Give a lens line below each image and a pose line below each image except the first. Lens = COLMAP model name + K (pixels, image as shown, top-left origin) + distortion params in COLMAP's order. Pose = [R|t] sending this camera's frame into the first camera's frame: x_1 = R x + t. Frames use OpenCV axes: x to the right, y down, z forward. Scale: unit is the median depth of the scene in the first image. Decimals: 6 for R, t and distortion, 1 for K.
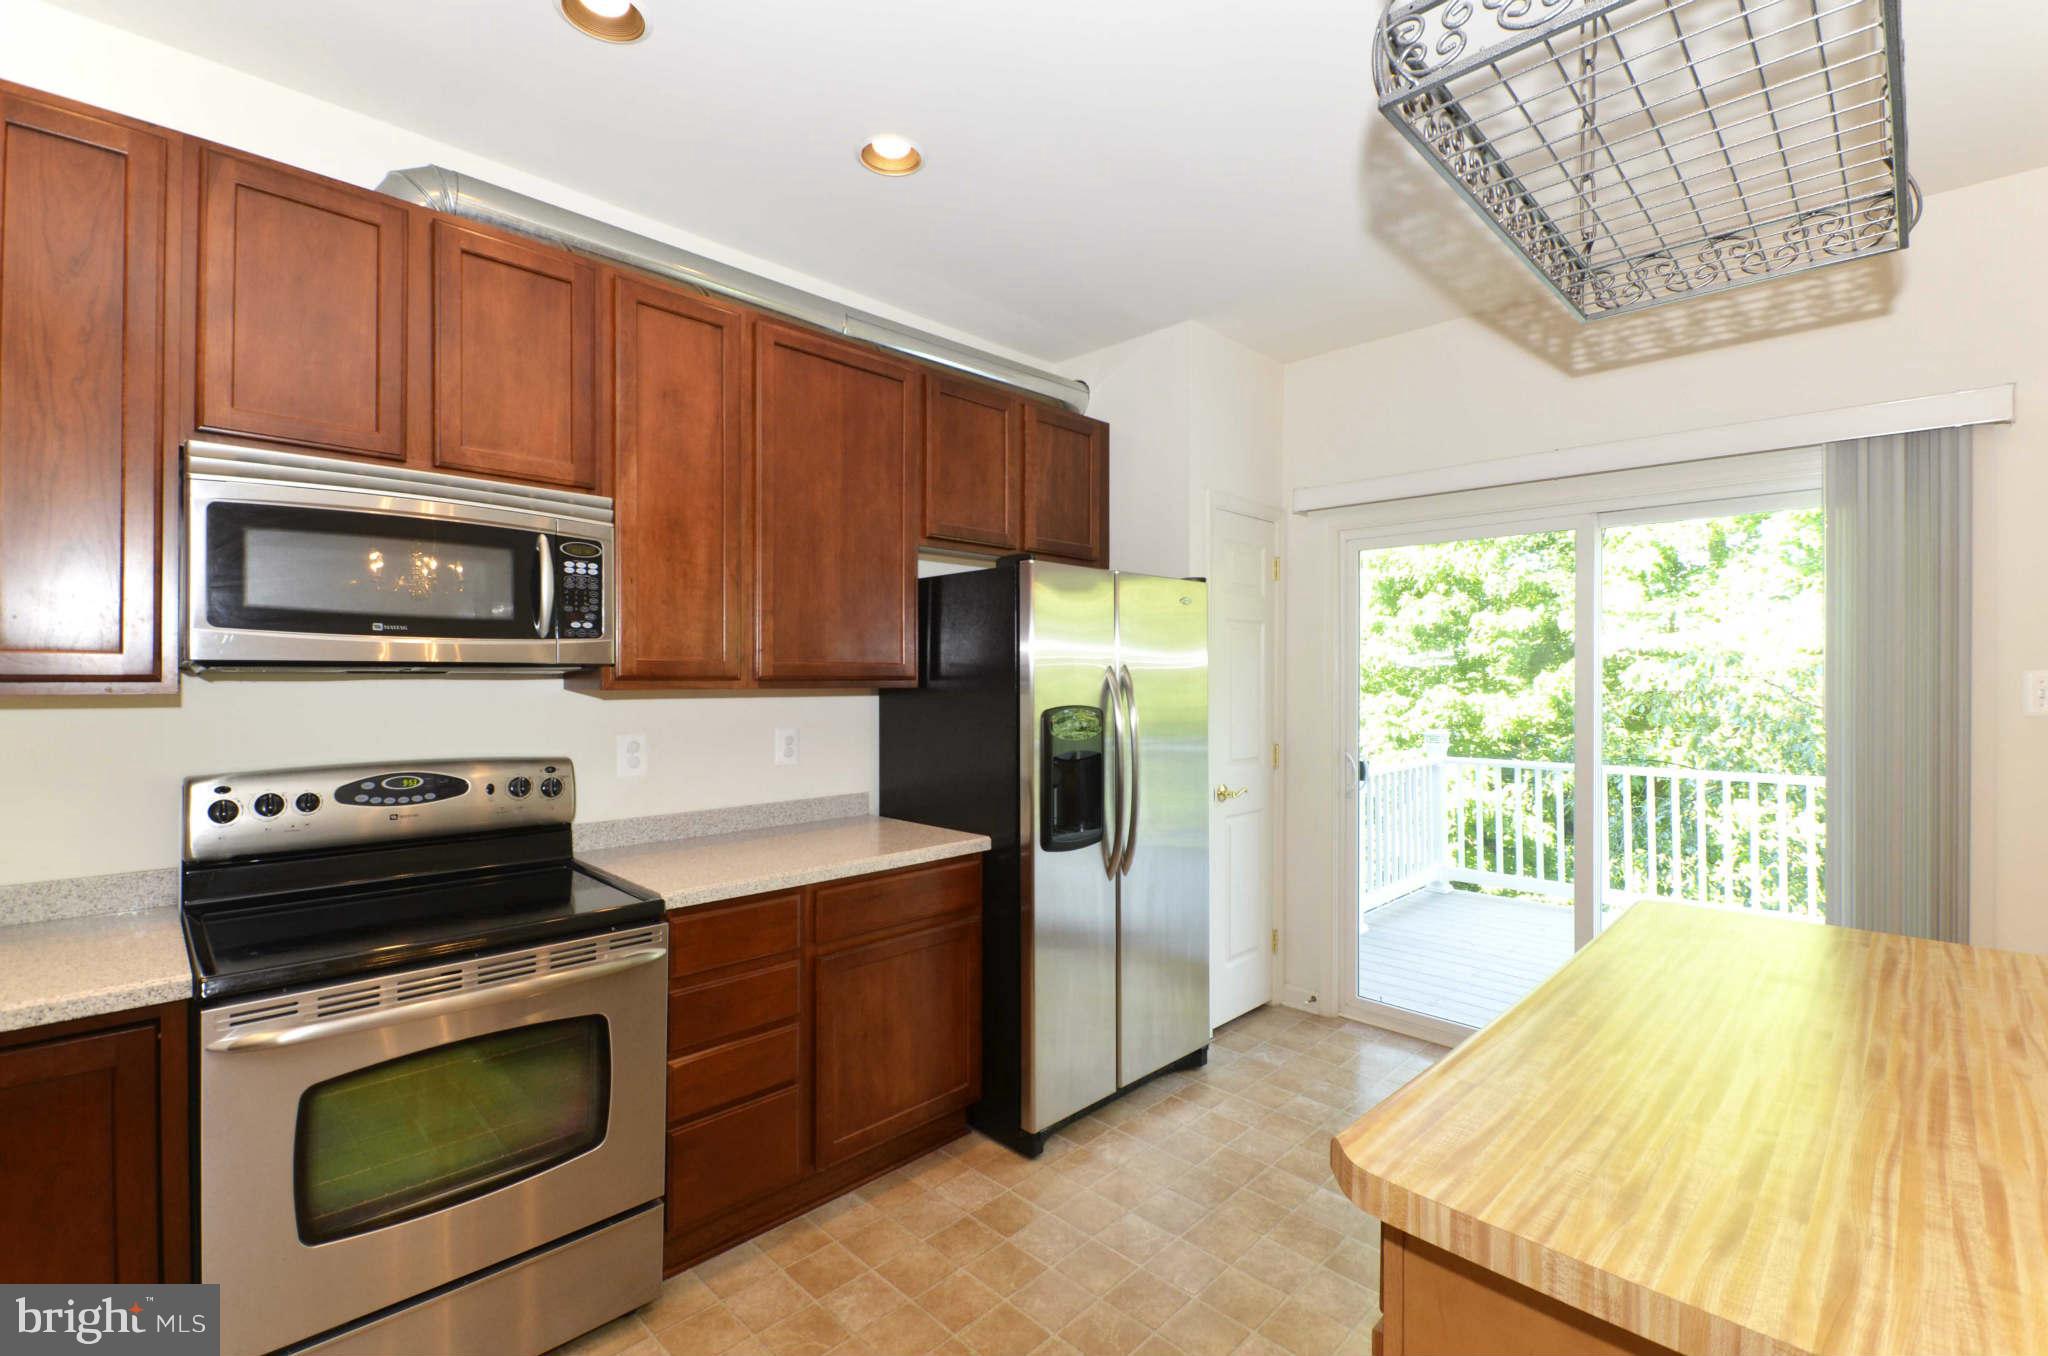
lens RADIAL K [[889.0, 0, 1039.3], [0, 889.0, 677.0], [0, 0, 1]] dist [0.014500, -0.013248]
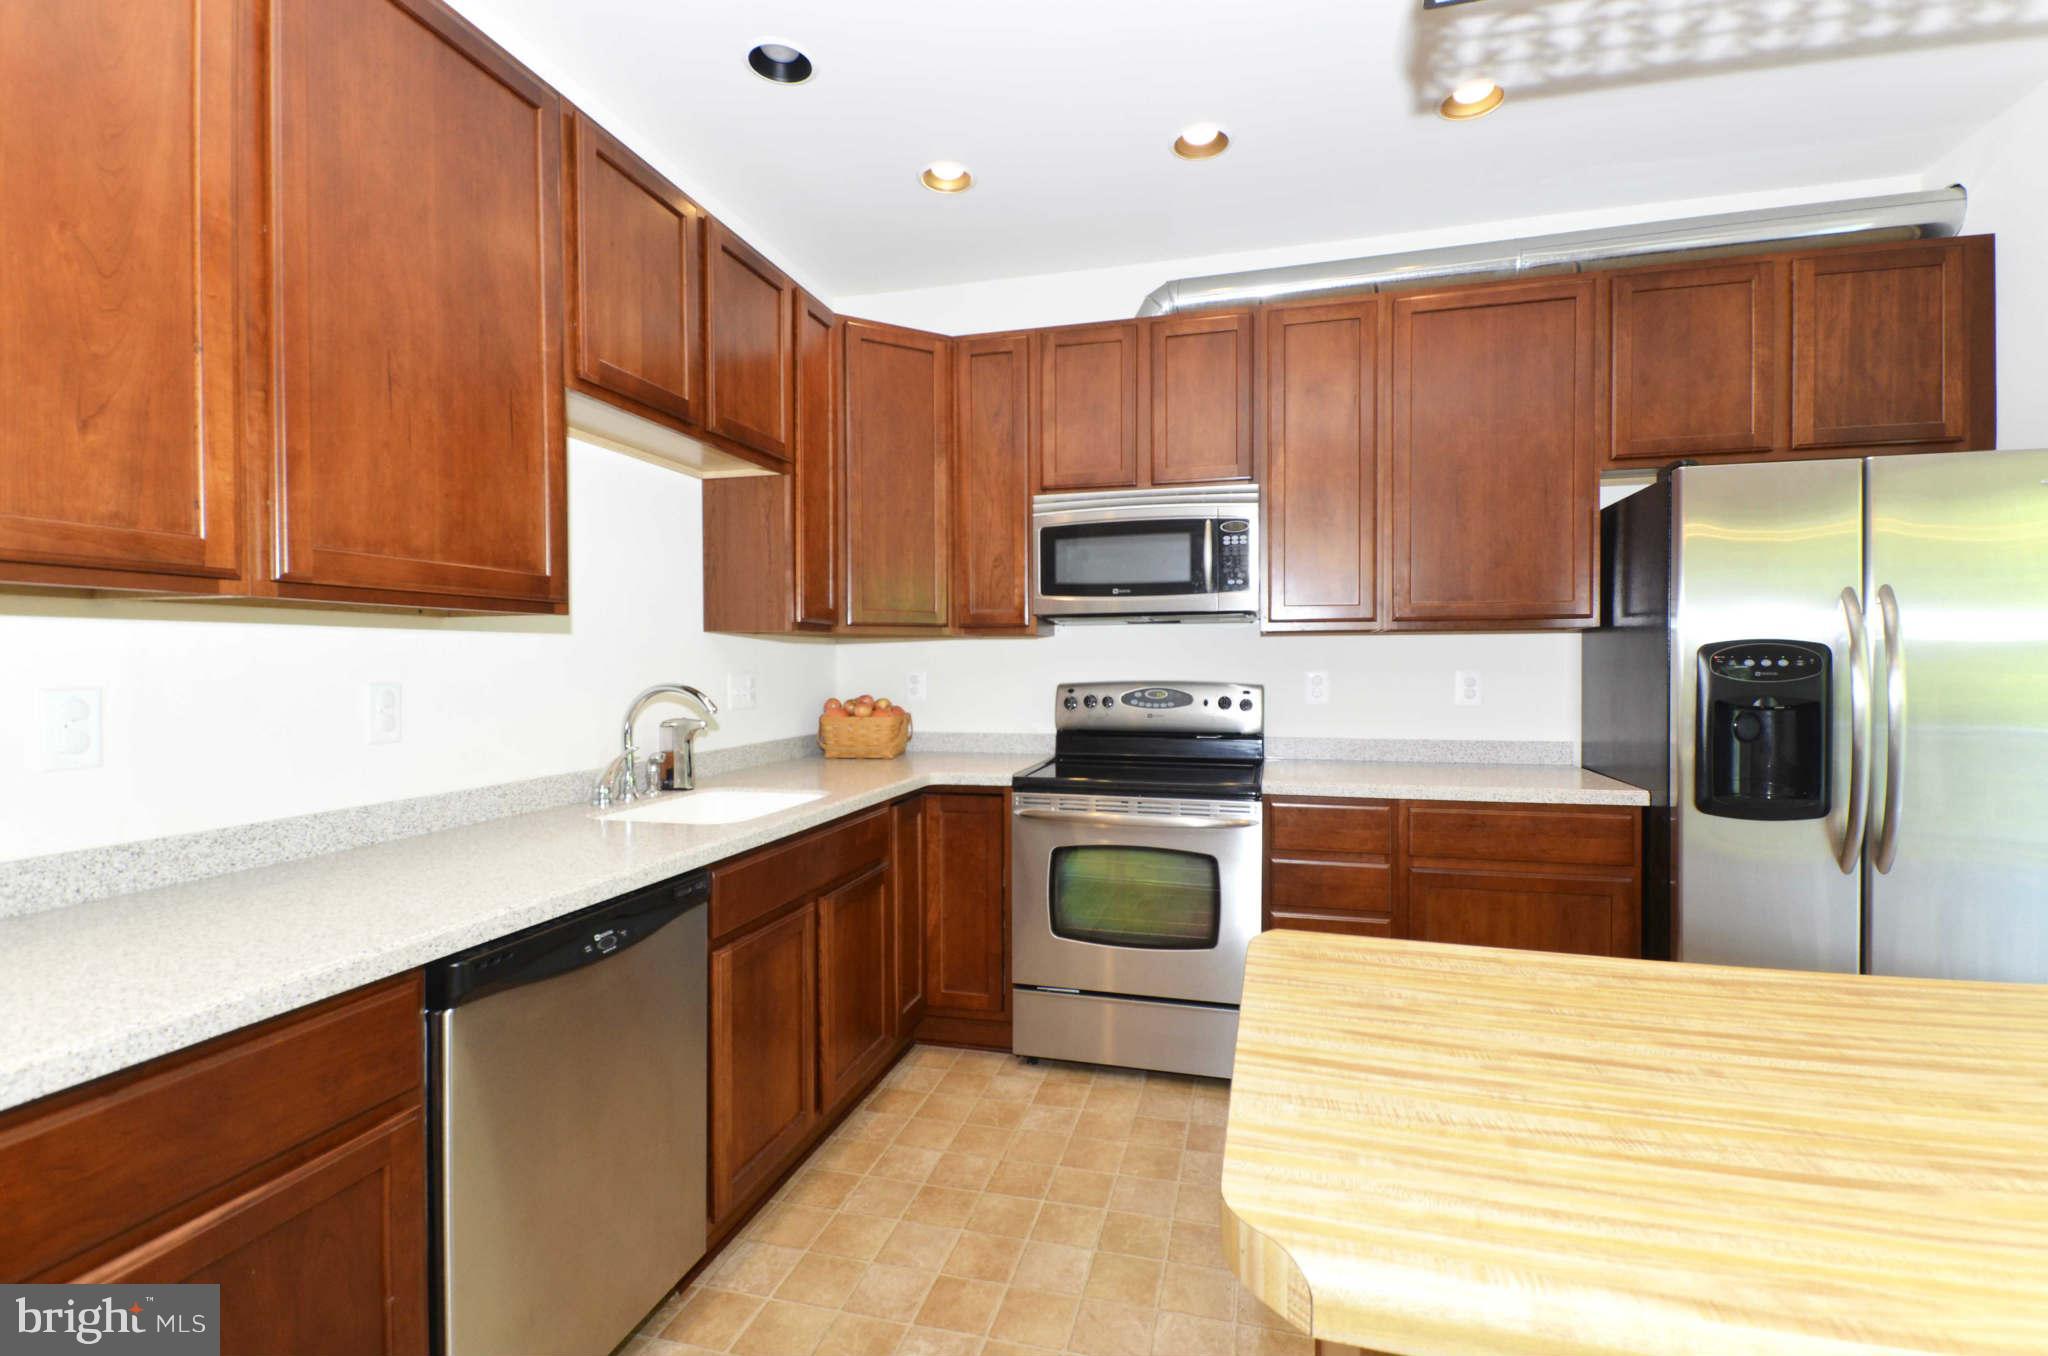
lens RADIAL K [[925.0, 0, 1032.1], [0, 925.0, 675.3], [0, 0, 1]] dist [0.014319, -0.015538]
pose [[0.493407, 0.007806, -0.869764, 0.563192], [0.005916, 0.999906, 0.012330, 0.065000], [0.869778, -0.011229, 0.493315, 0.030506]]
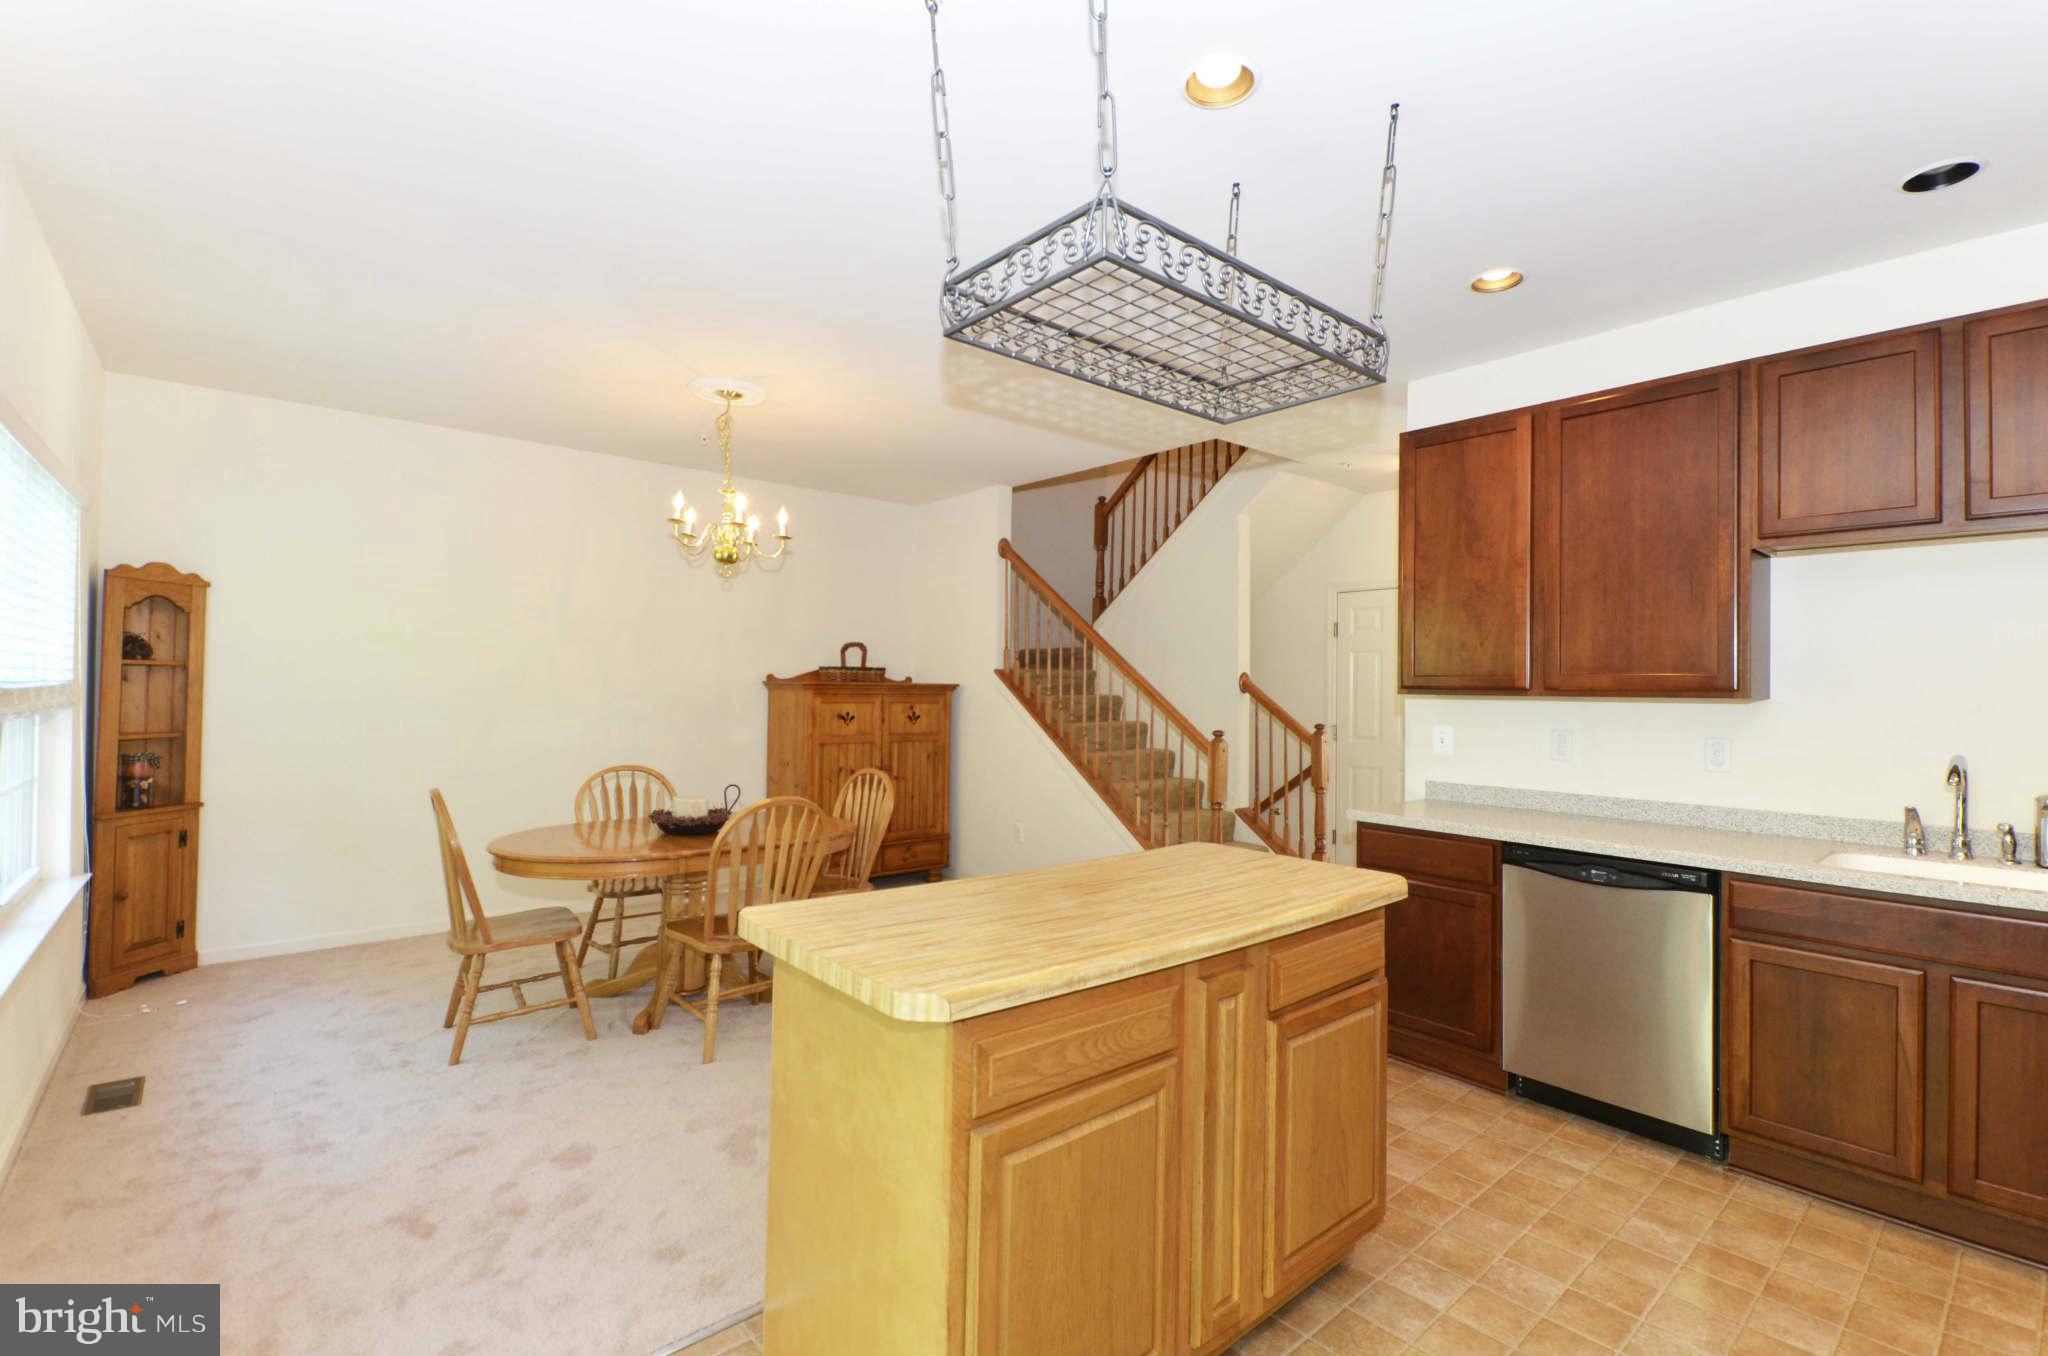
lens RADIAL K [[900.4, 0, 1032.4], [0, 900.4, 677.4], [0, 0, 1]] dist [0.016569, -0.013954]
pose [[-0.995410, -0.012455, 0.094886, 0.478556], [-0.013652, 0.999835, -0.011974, 0.013956], [-0.094721, -0.013215, -0.995416, 1.518993]]
